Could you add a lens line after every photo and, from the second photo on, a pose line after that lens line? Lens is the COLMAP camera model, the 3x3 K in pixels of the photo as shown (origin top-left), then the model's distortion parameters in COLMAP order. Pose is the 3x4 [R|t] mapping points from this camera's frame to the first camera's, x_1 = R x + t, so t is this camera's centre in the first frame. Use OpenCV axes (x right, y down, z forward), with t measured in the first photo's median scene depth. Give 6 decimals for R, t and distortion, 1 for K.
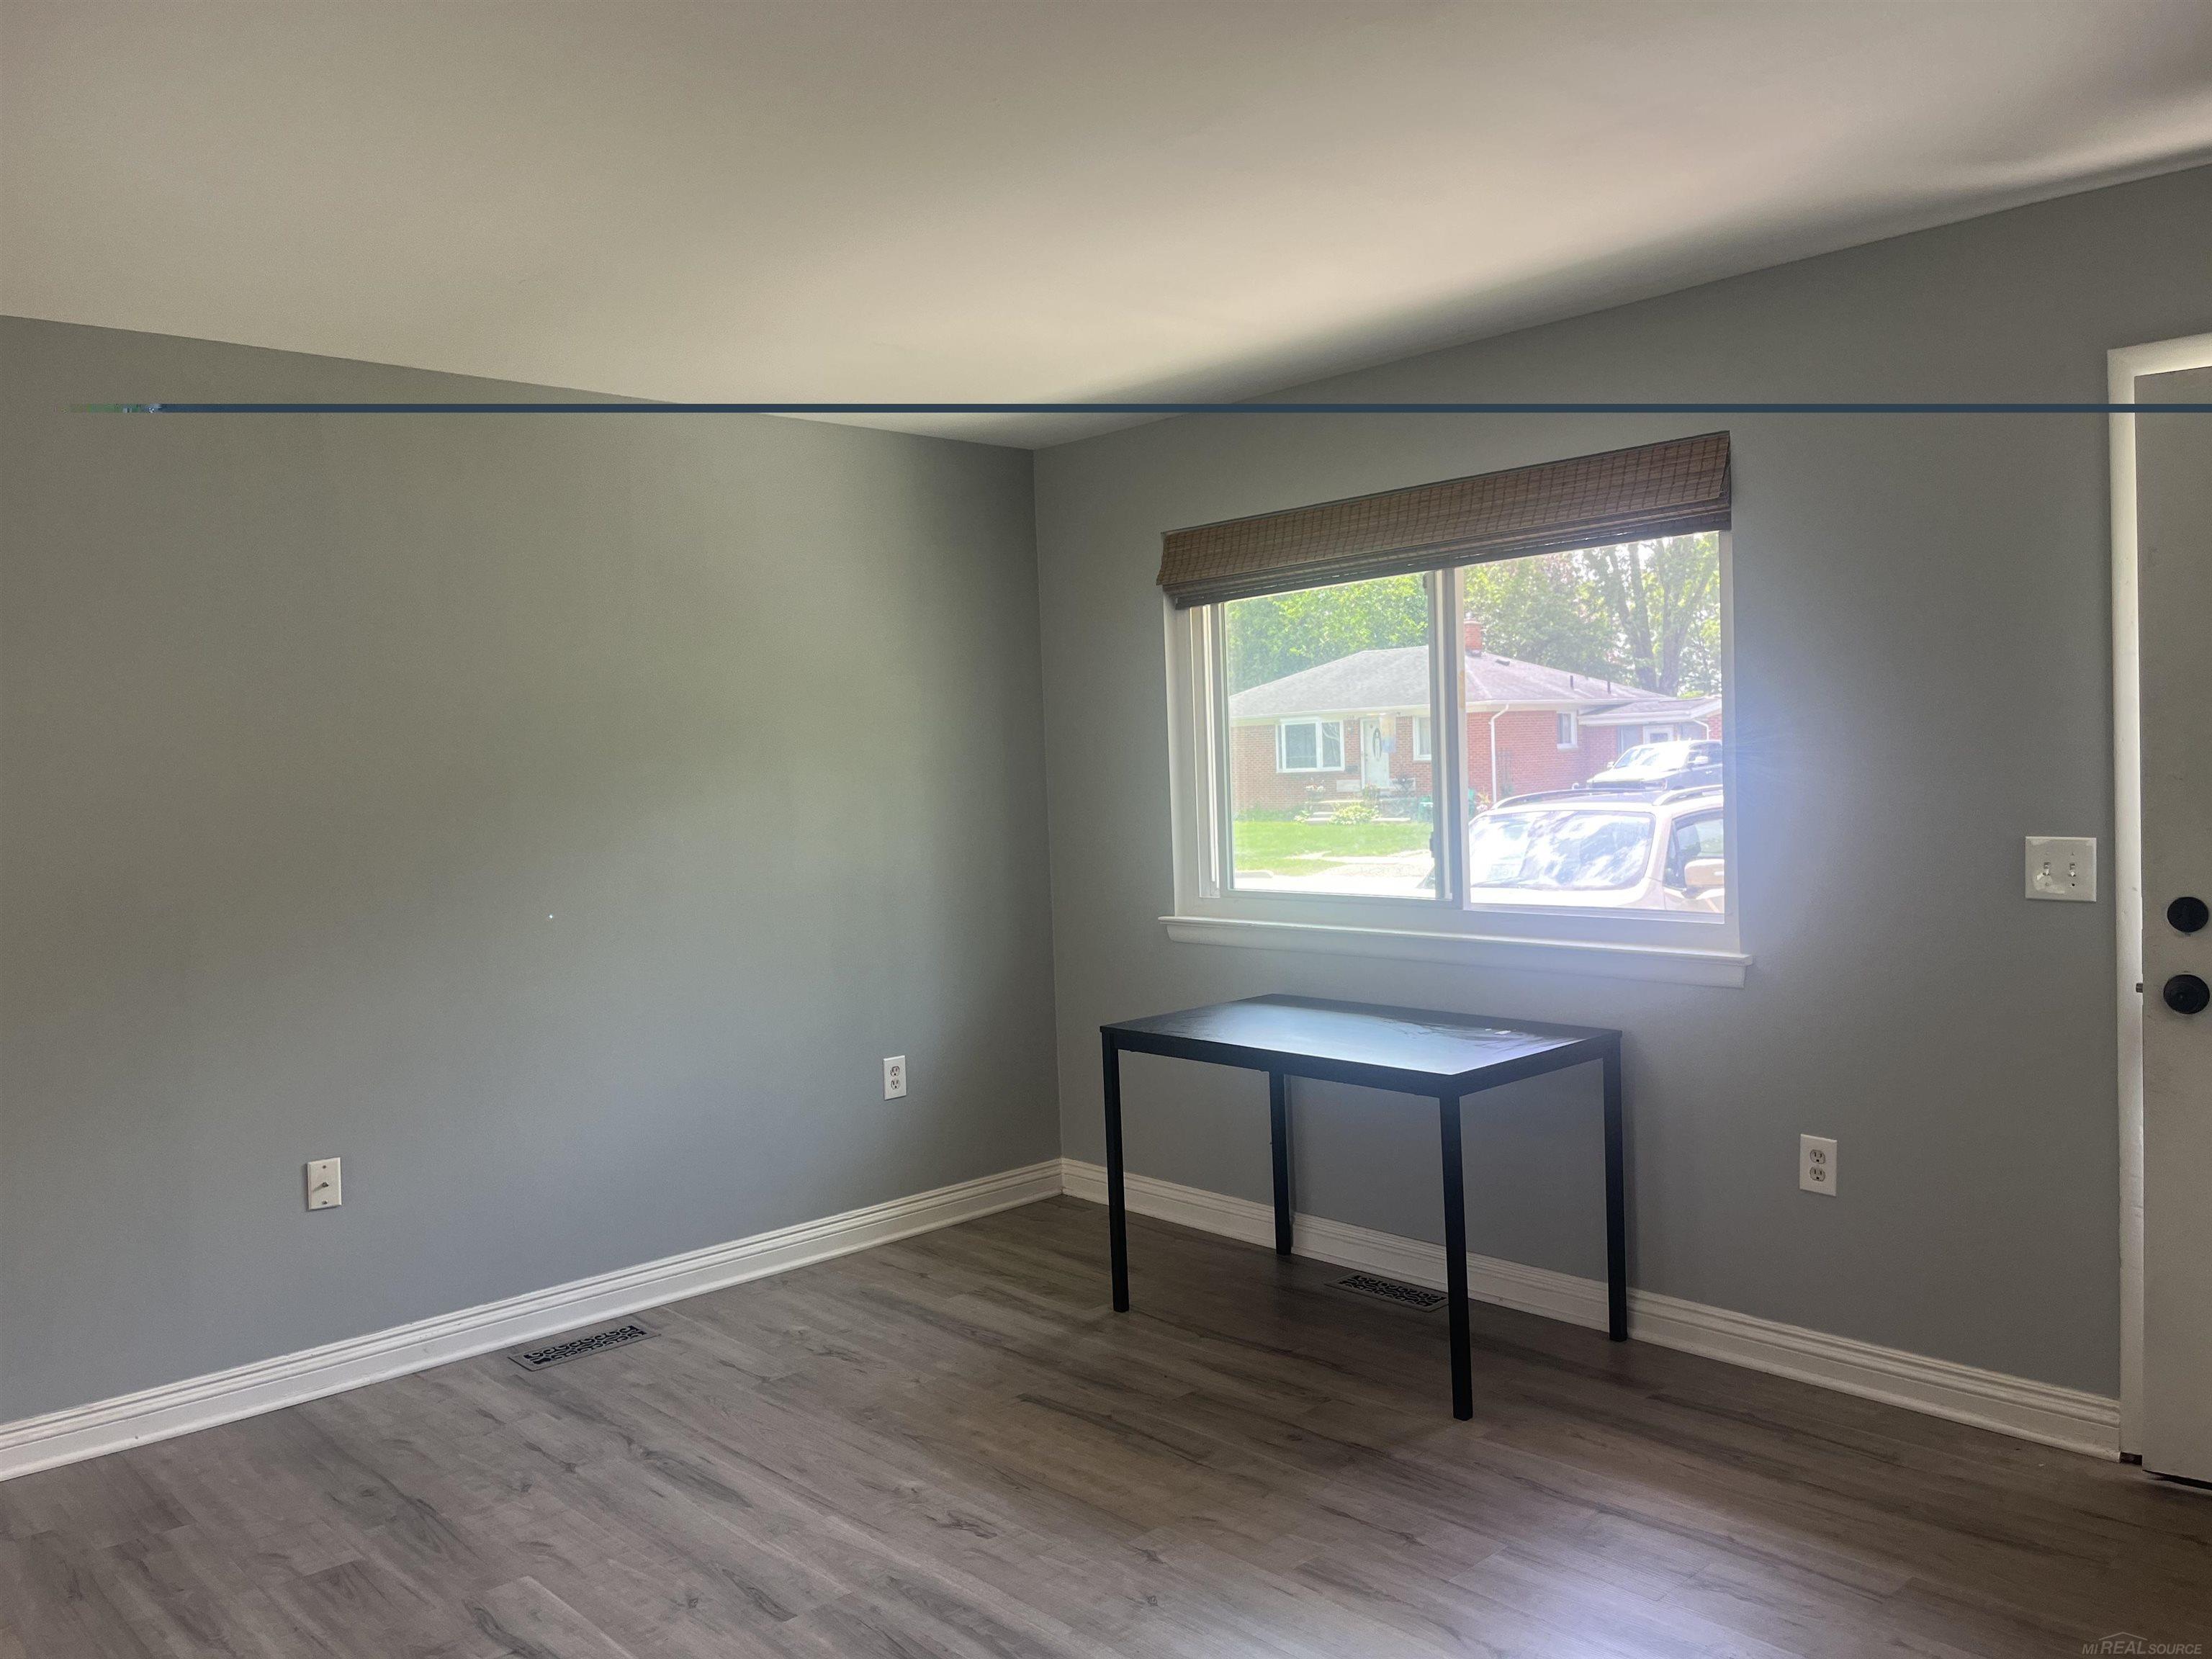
lens RADIAL K [[1676.5, 0, 1103.8], [0, 1676.5, 835.3], [0, 0, 1]] dist [0.019784, 0.011487]
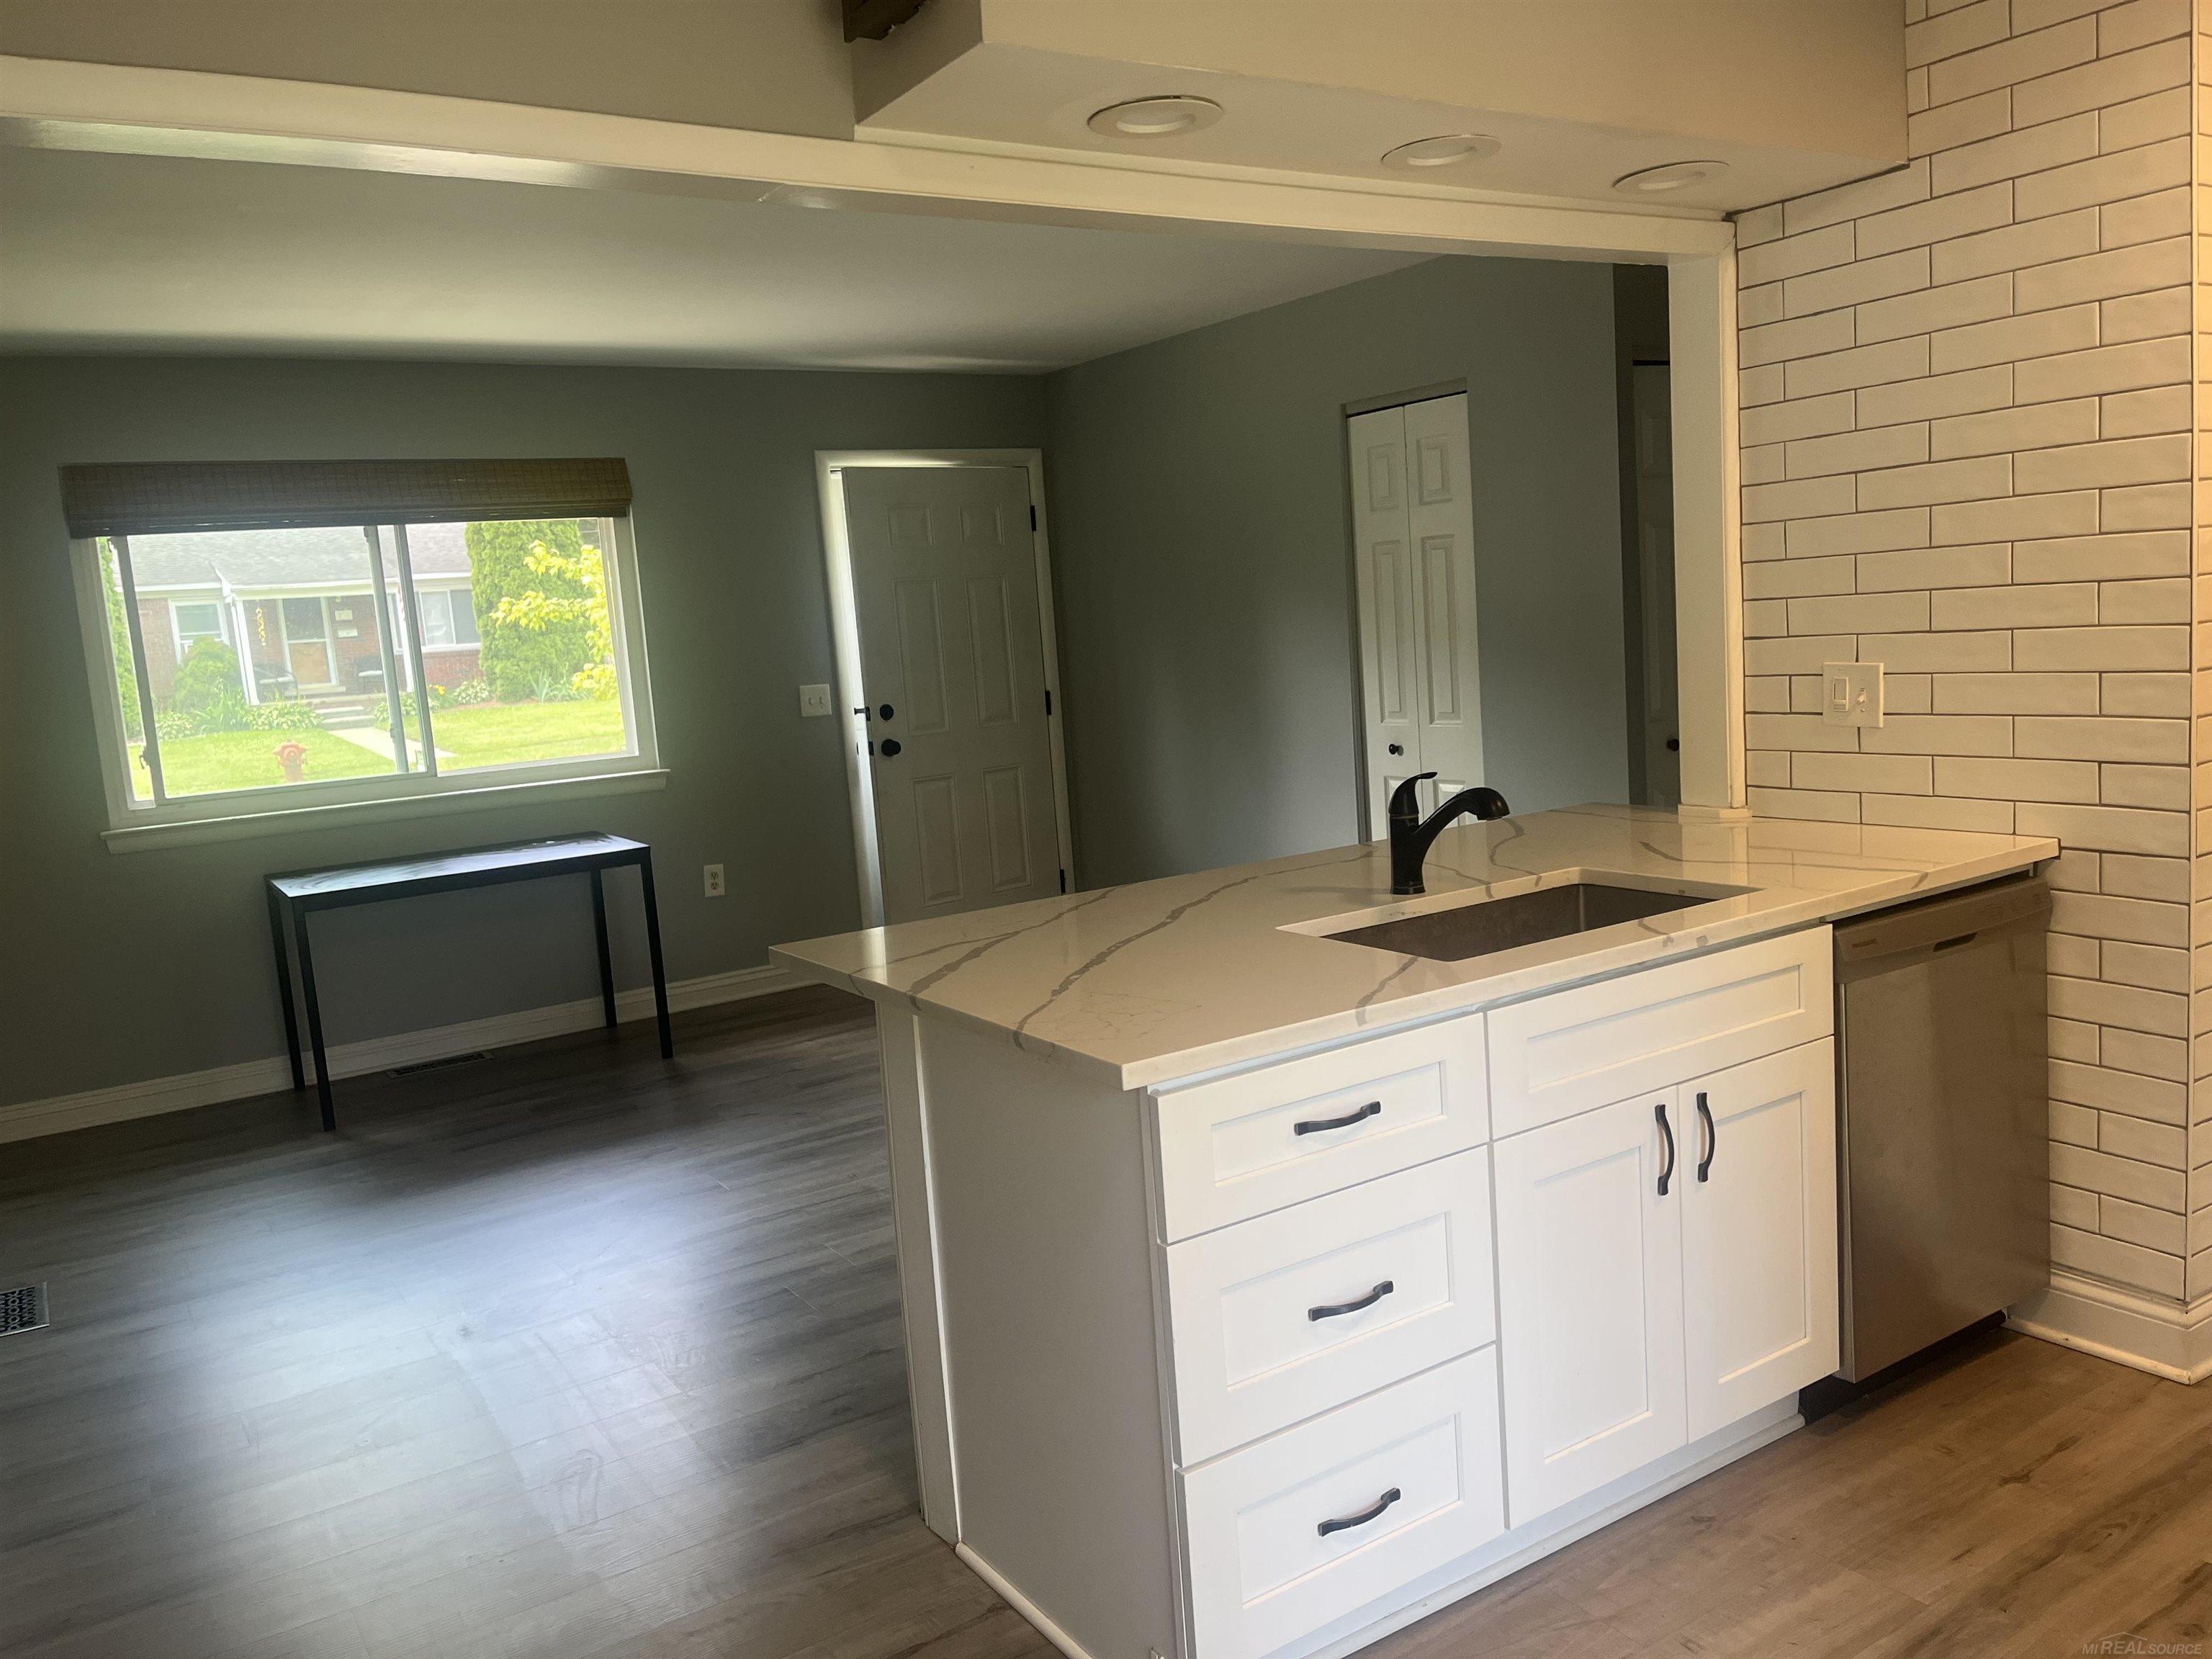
lens RADIAL K [[1676.5, 0, 1102.9], [0, 1676.5, 828.7], [0, 0, 1]] dist [0.019784, 0.011487]
pose [[0.170956, -0.101246, 0.980063, -1.222909], [0.109784, 0.990470, 0.083171, 0.037271], [-0.979143, 0.093377, 0.180442, 0.263246]]
